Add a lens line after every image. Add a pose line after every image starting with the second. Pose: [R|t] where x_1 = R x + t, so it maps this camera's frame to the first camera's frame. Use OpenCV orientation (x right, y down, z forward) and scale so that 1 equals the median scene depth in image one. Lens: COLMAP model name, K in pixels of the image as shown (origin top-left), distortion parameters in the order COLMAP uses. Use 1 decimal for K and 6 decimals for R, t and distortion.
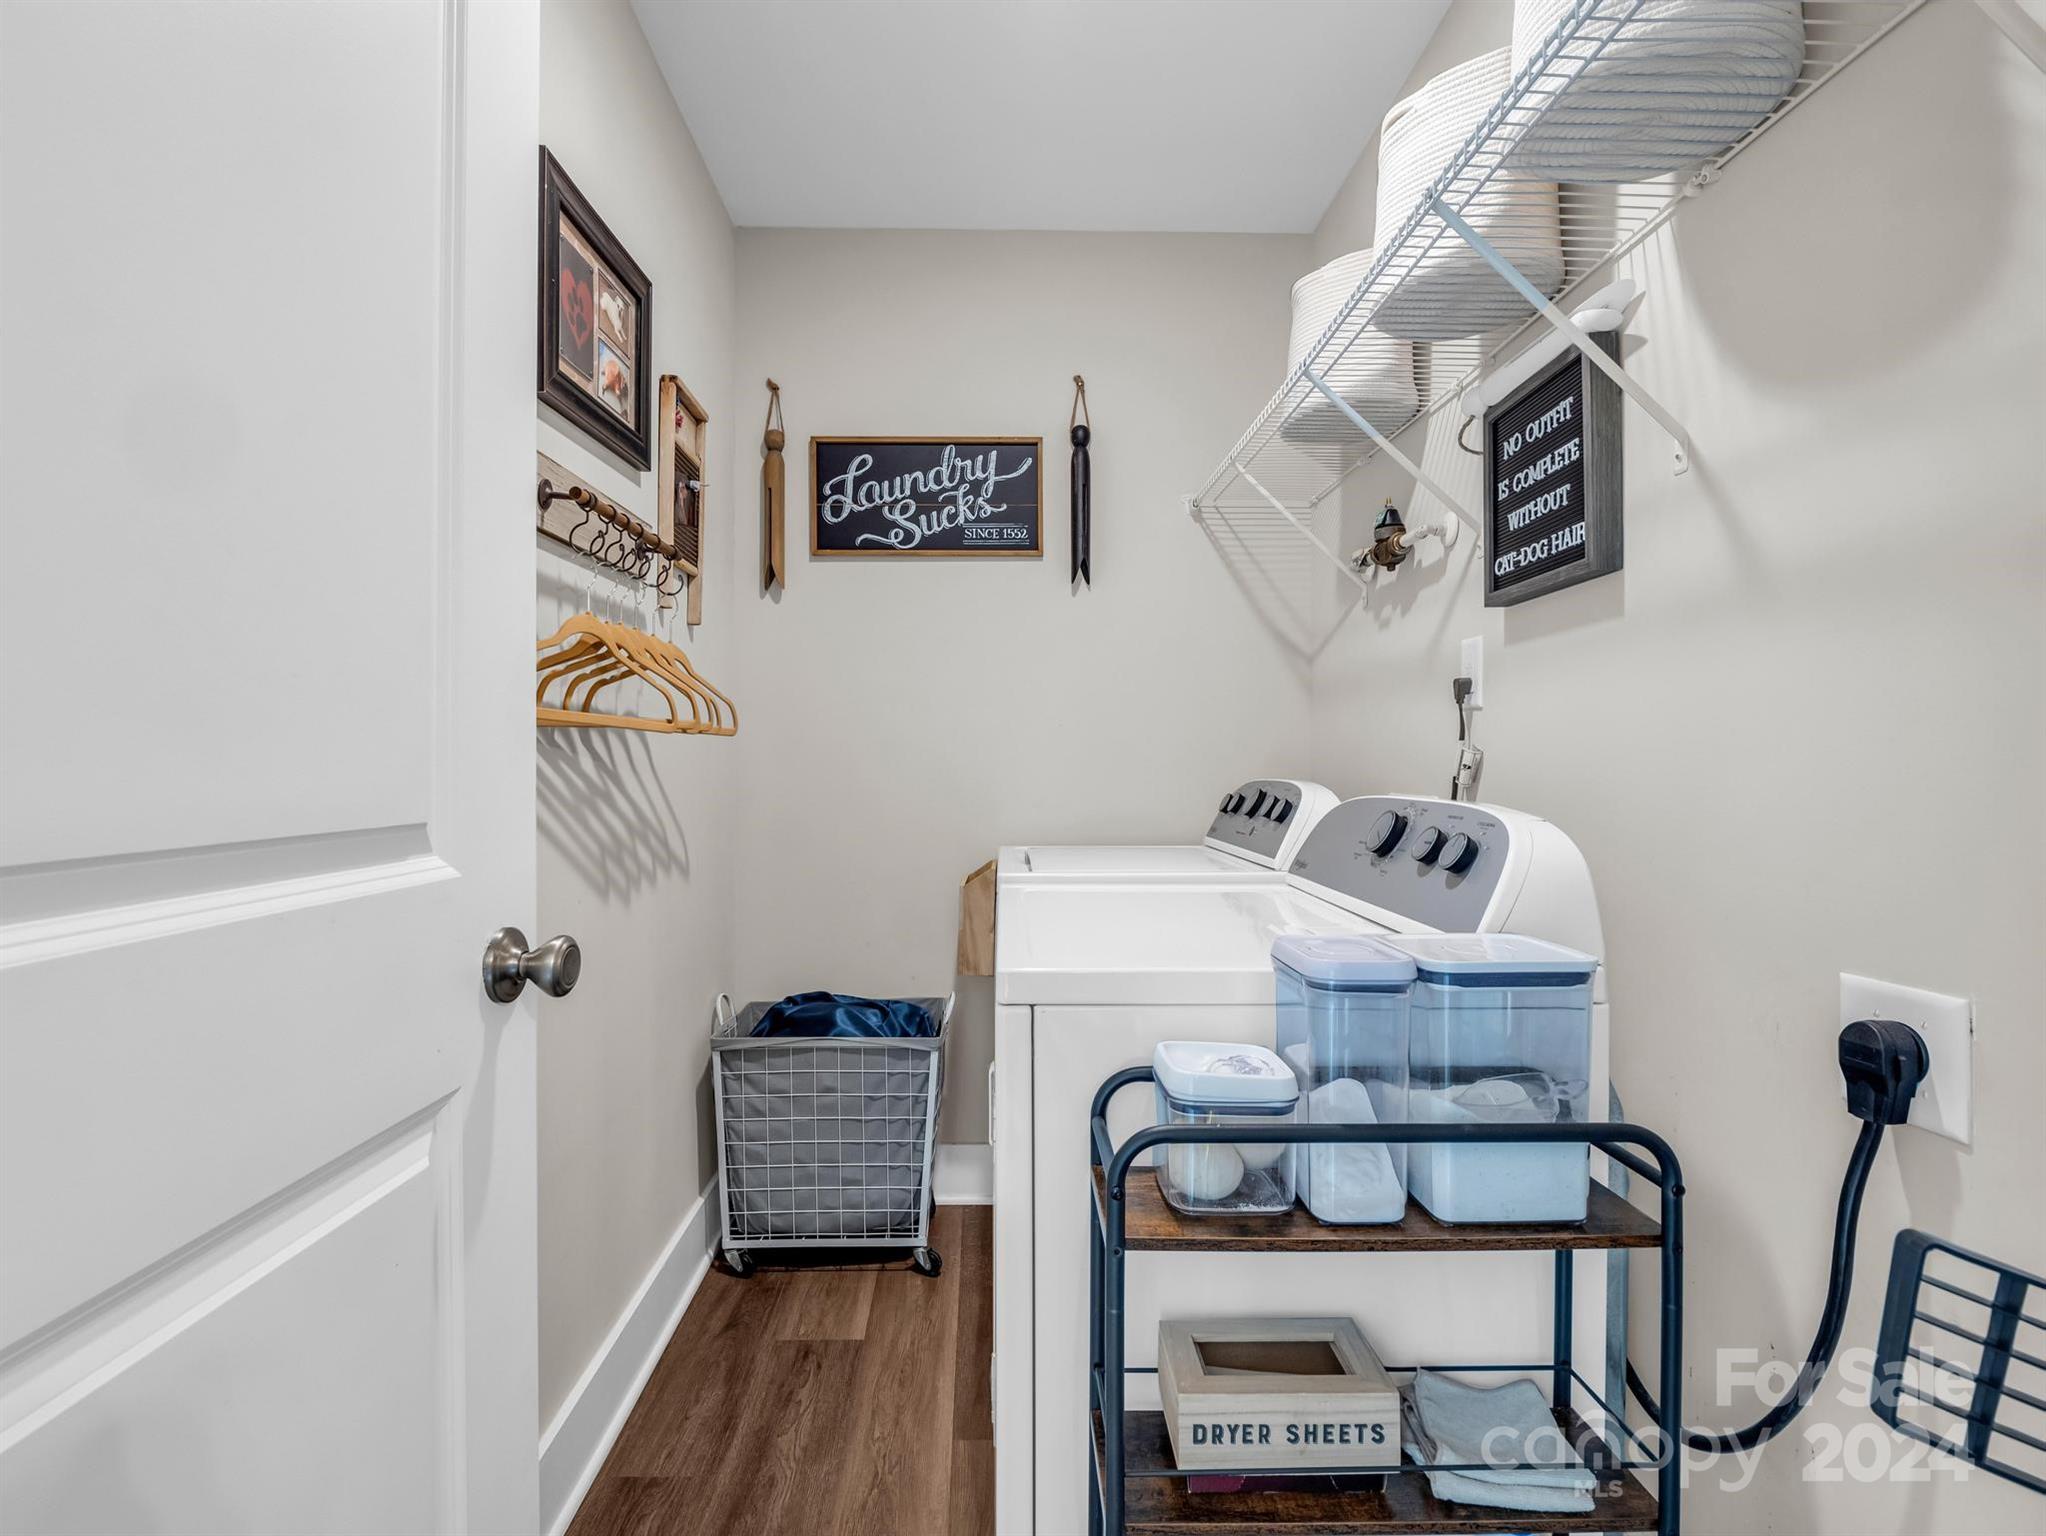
lens RADIAL K [[1014.3, 0, 1023.0], [0, 1014.3, 768.0], [0, 0, 1]] dist [-0.012824, -0.000847]
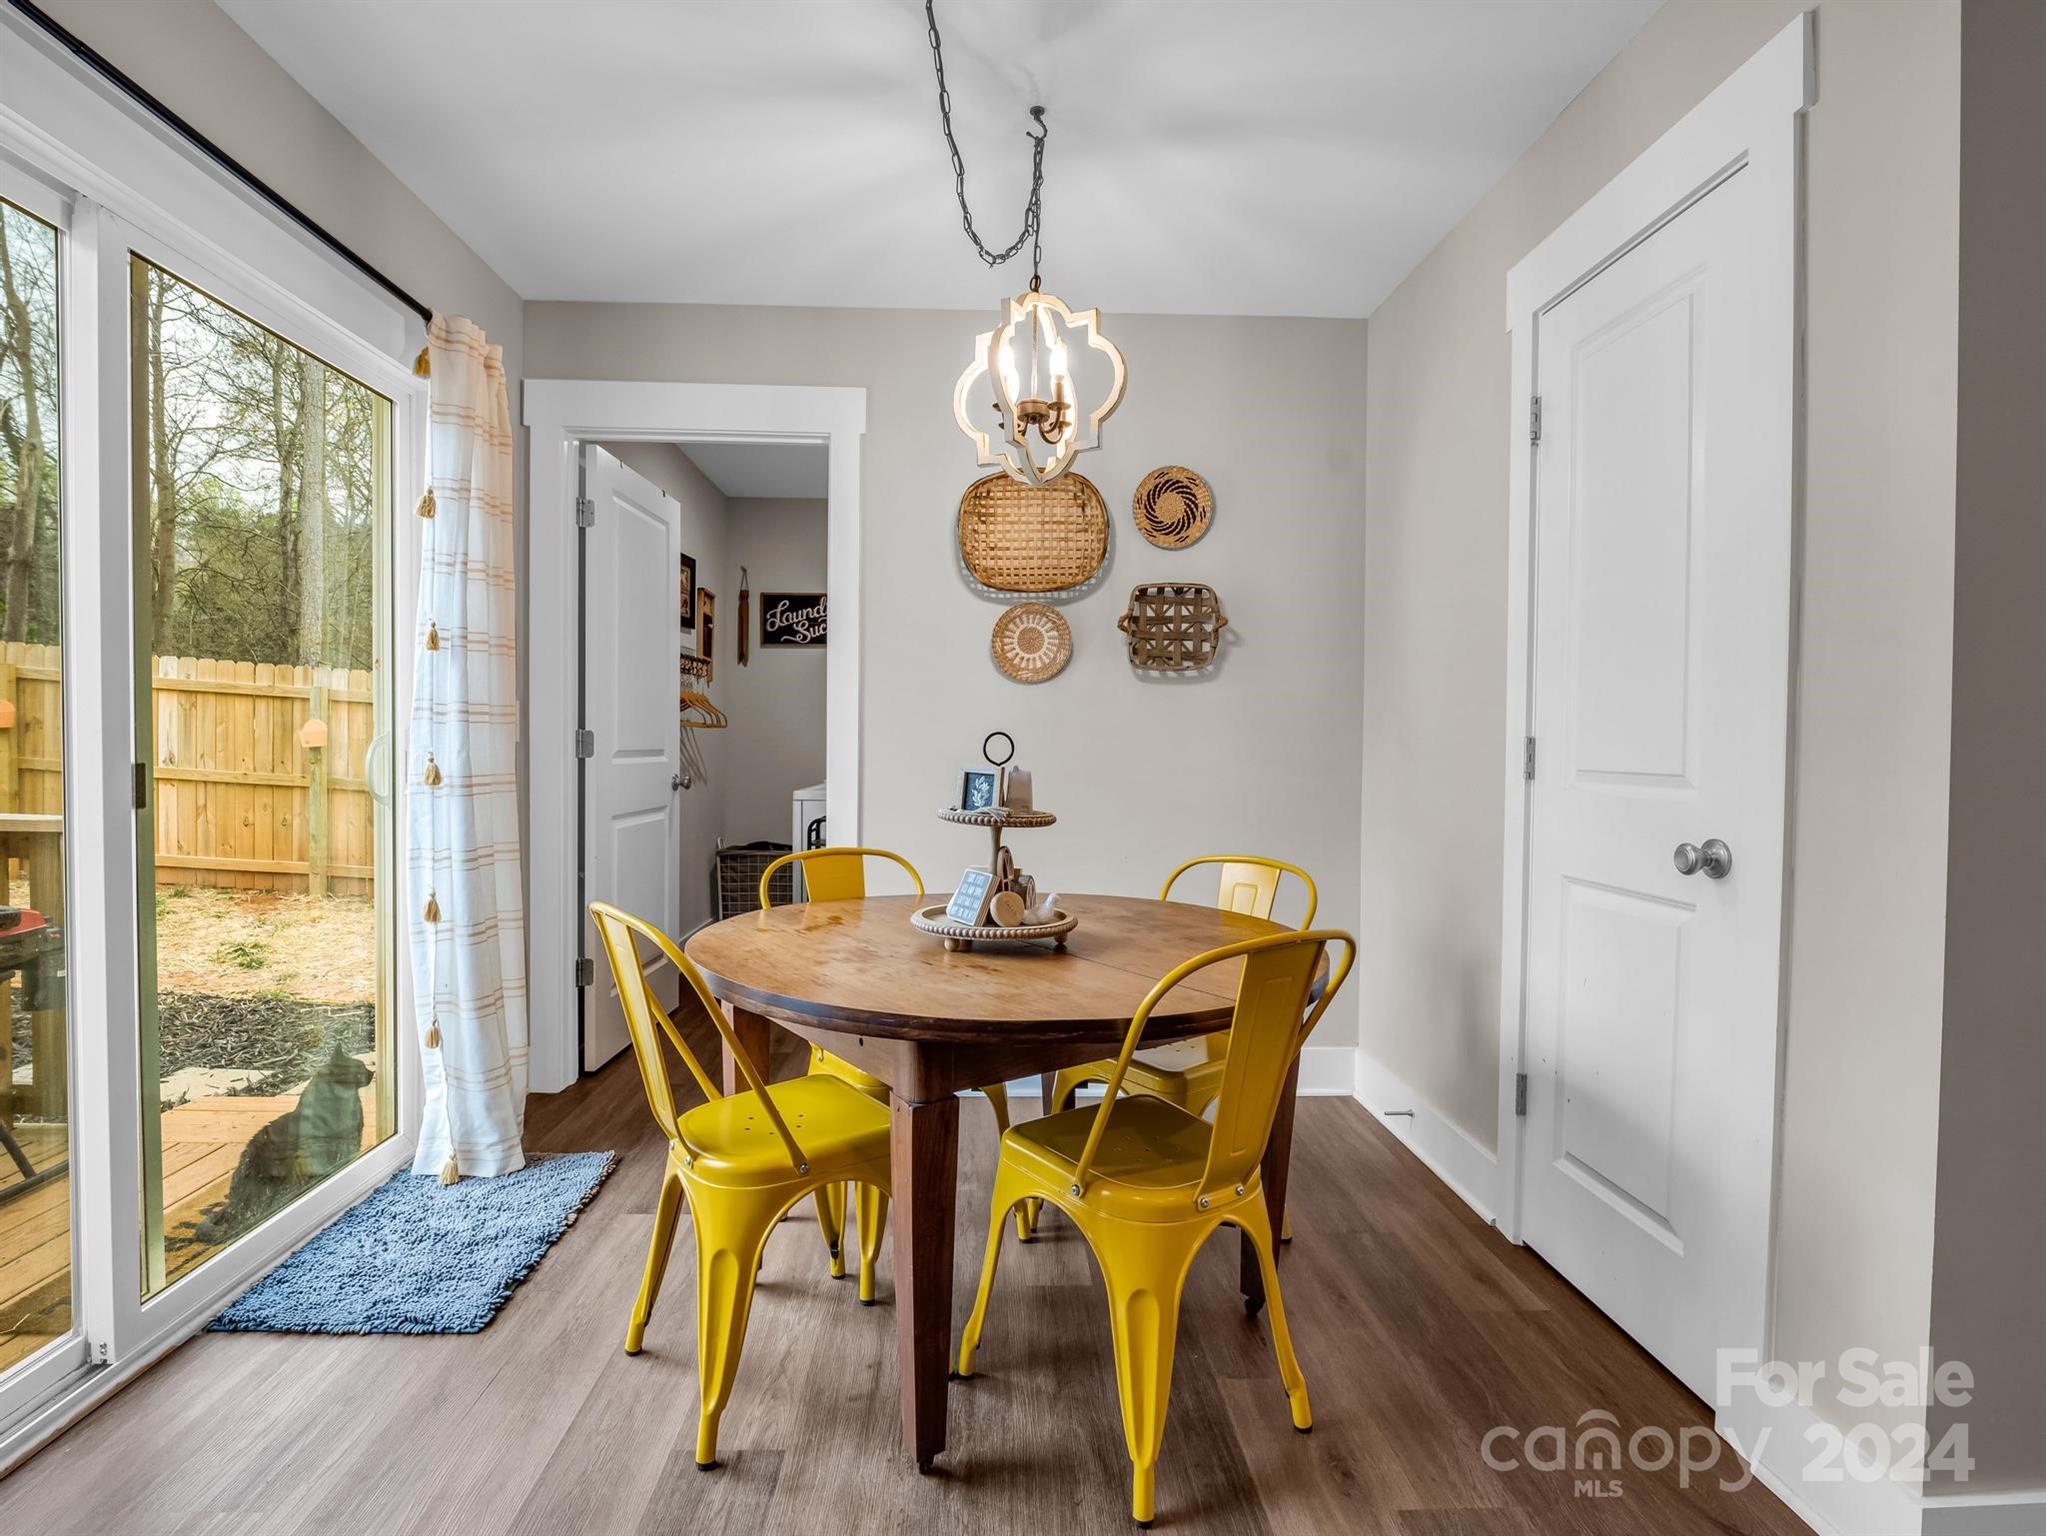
lens RADIAL K [[1014.3, 0, 1023.0], [0, 1014.3, 768.0], [0, 0, 1]] dist [-0.012824, -0.000847]
pose [[0.999894, 0.009033, 0.011410, 0.343963], [-0.009243, 0.999787, 0.018463, 0.012169], [-0.011241, -0.018566, 0.999764, -1.237509]]
